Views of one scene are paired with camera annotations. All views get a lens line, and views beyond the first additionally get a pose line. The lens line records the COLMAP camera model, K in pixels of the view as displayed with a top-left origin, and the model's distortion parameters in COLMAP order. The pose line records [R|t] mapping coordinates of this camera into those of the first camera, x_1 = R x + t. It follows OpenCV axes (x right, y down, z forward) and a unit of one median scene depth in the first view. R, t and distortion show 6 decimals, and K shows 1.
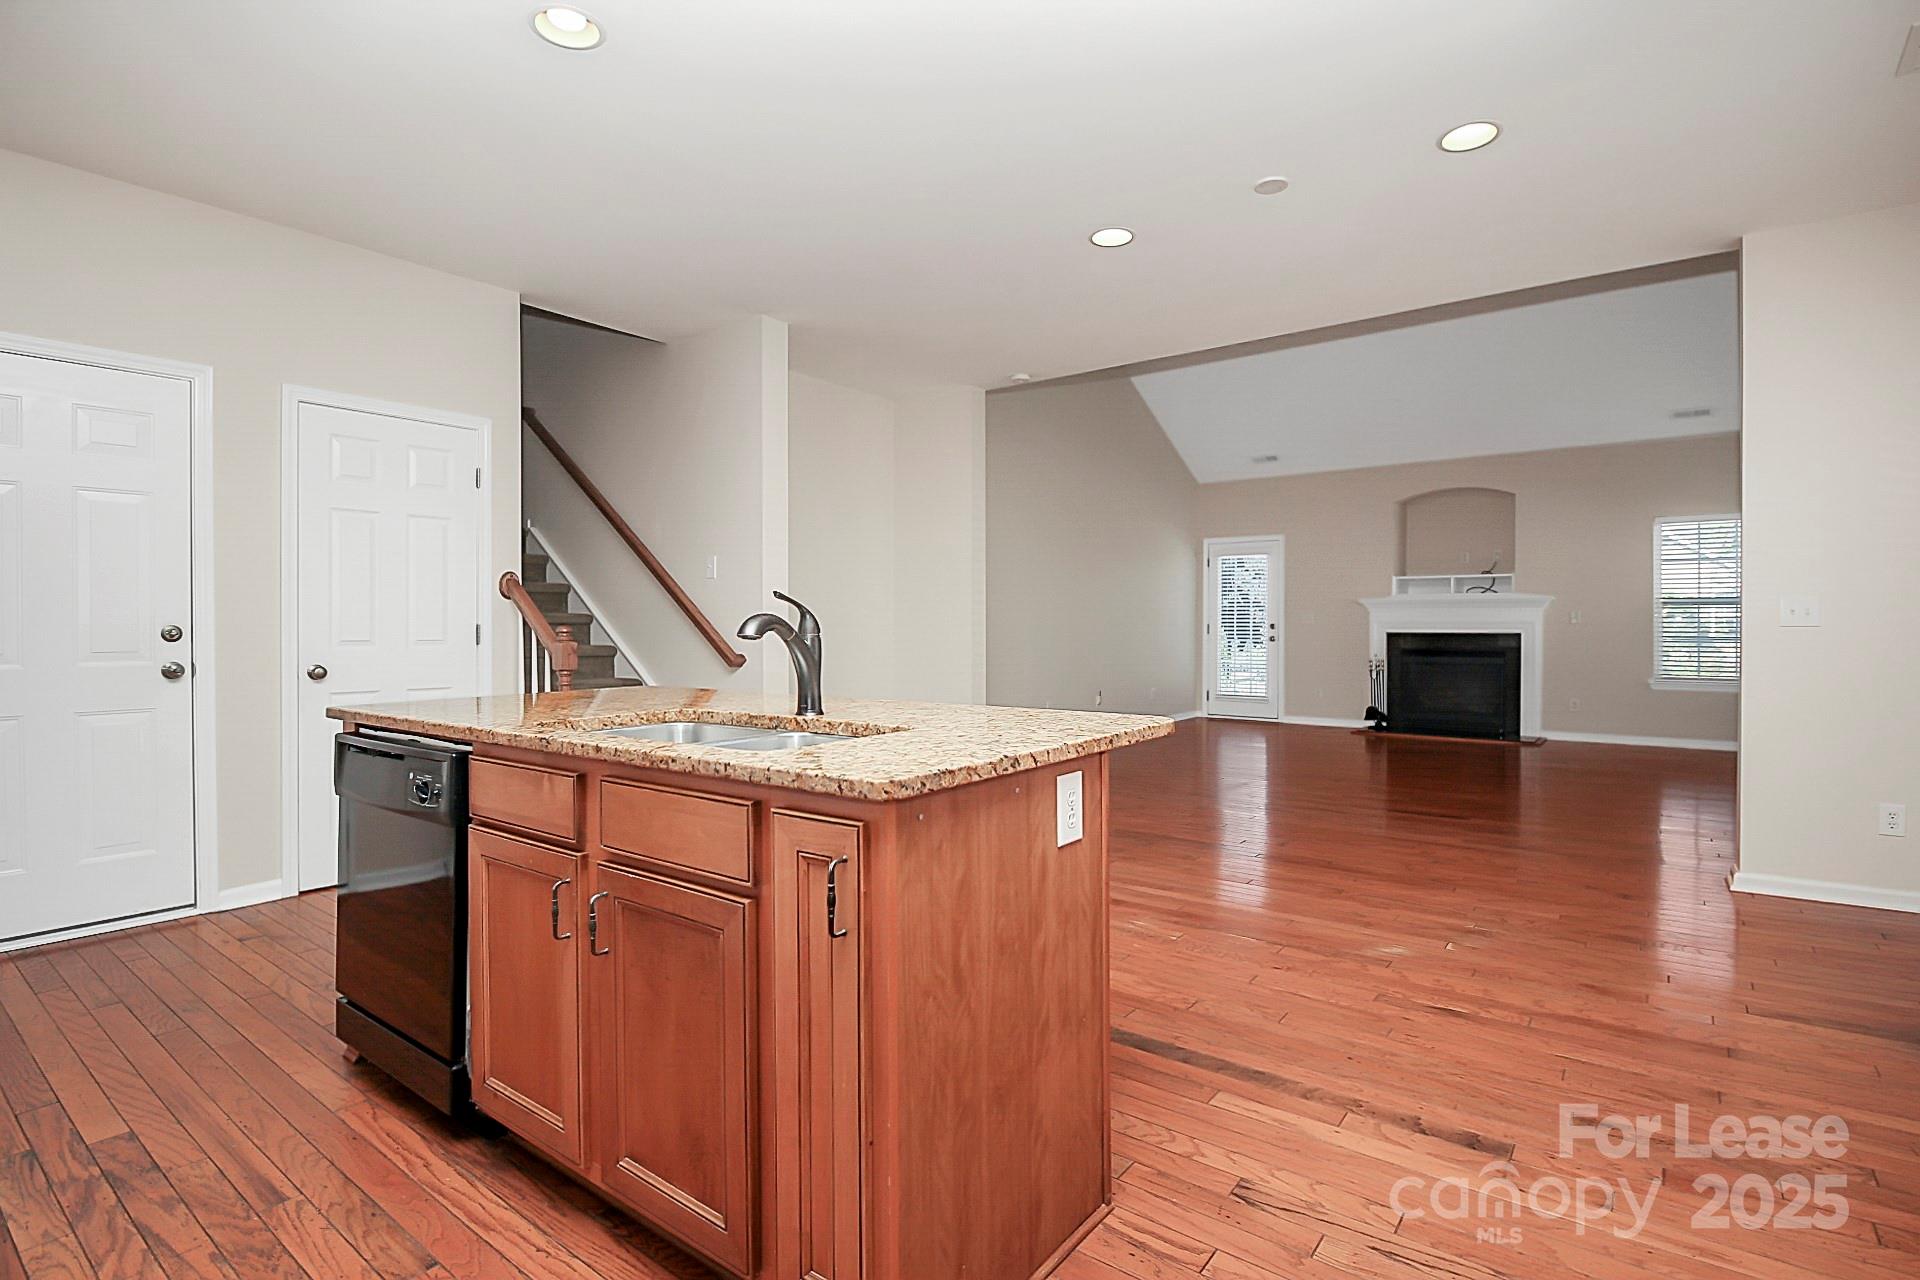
lens RADIAL K [[955.0, 0, 960.0], [0, 955.0, 640.0], [0, 0, 1]] dist [-0.023312, 0.000018]
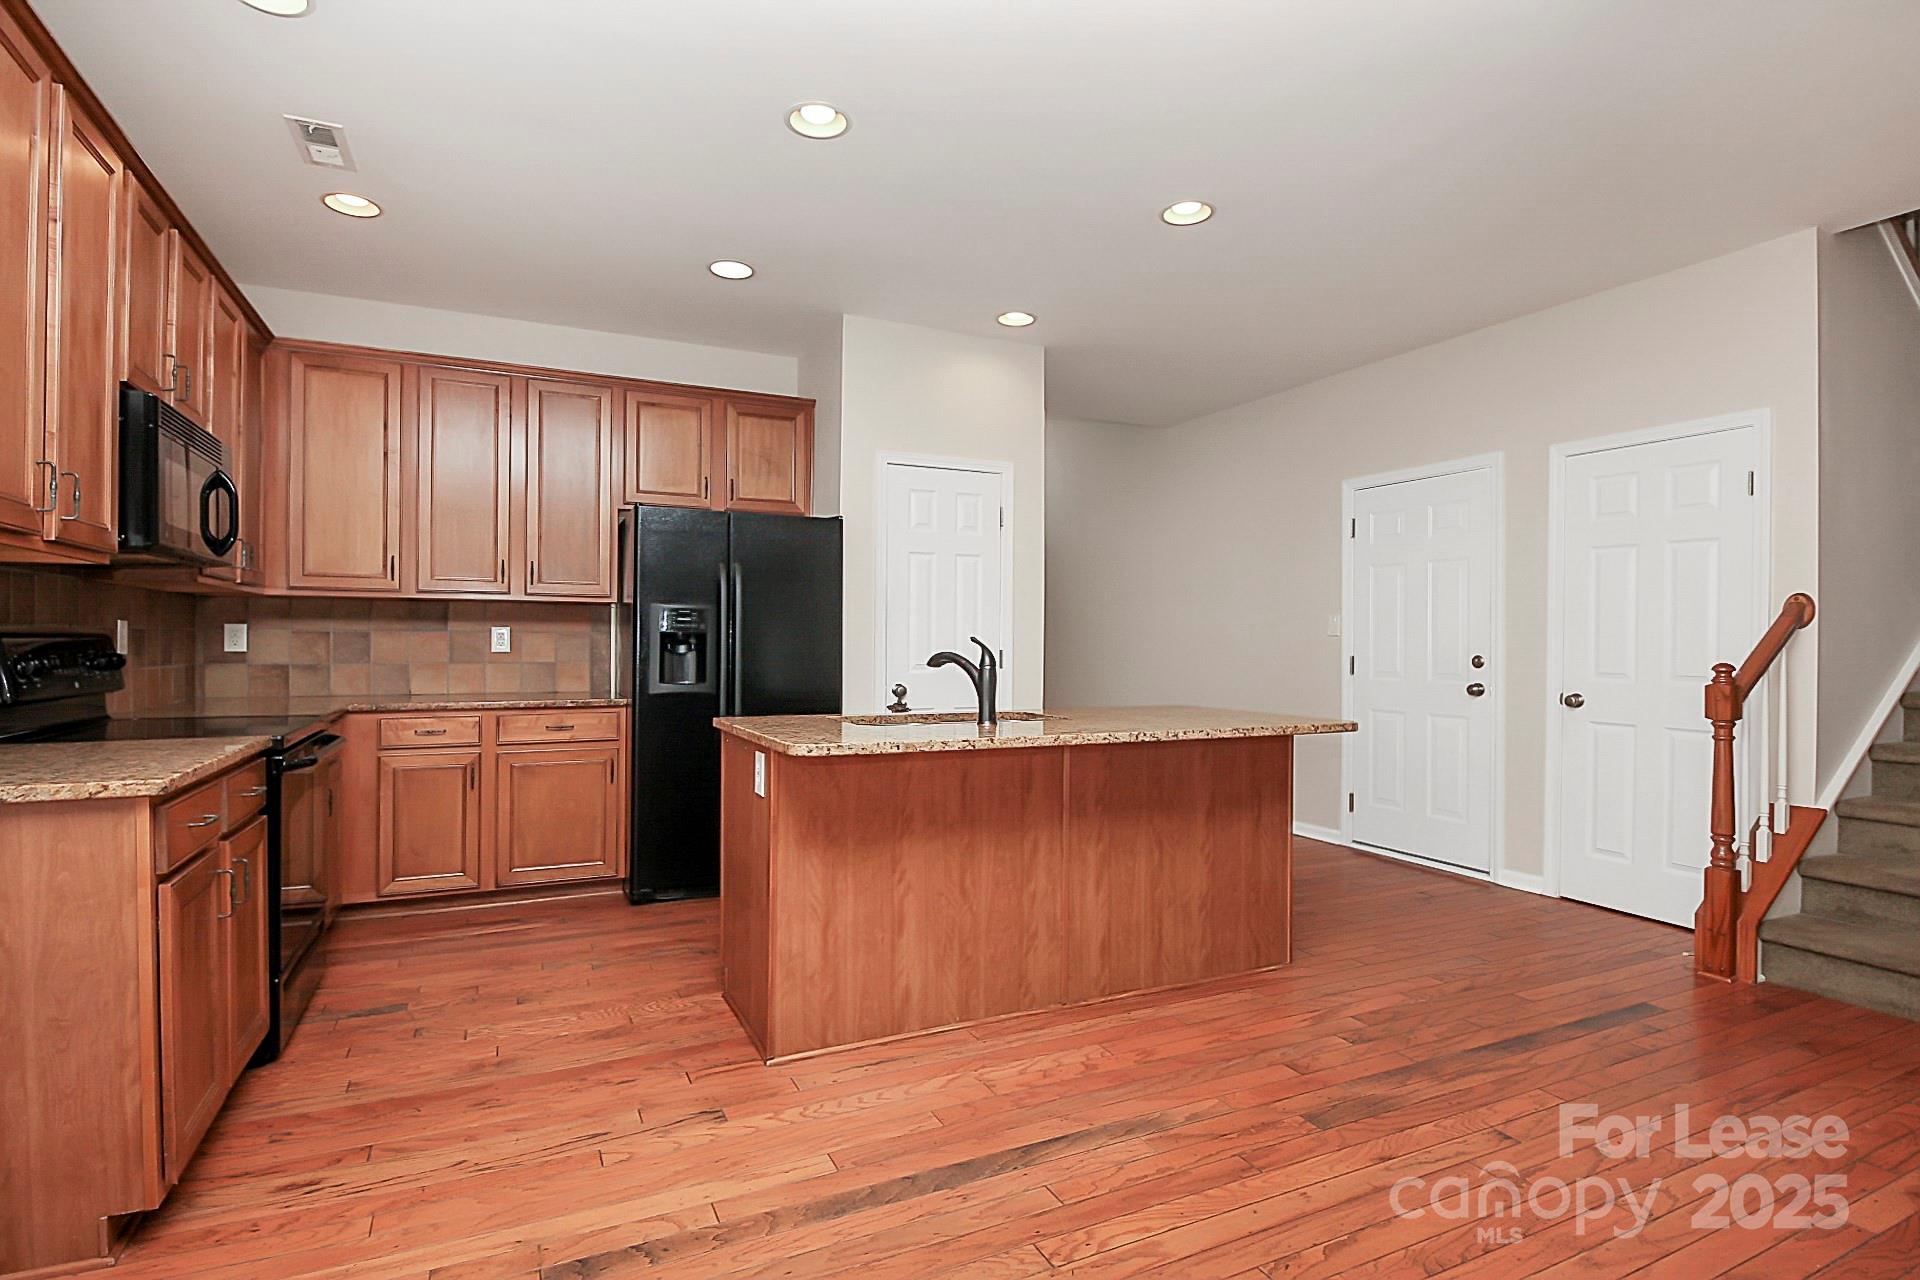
lens RADIAL K [[908.6, 0, 960.0], [0, 908.6, 640.0], [0, 0, 1]] dist [0.000514, -0.000069]
pose [[-0.443430, 0.000513, -0.896309, 1.037923], [-0.021994, 0.999692, 0.011453, -0.058108], [0.896039, 0.024792, -0.443282, 1.516762]]
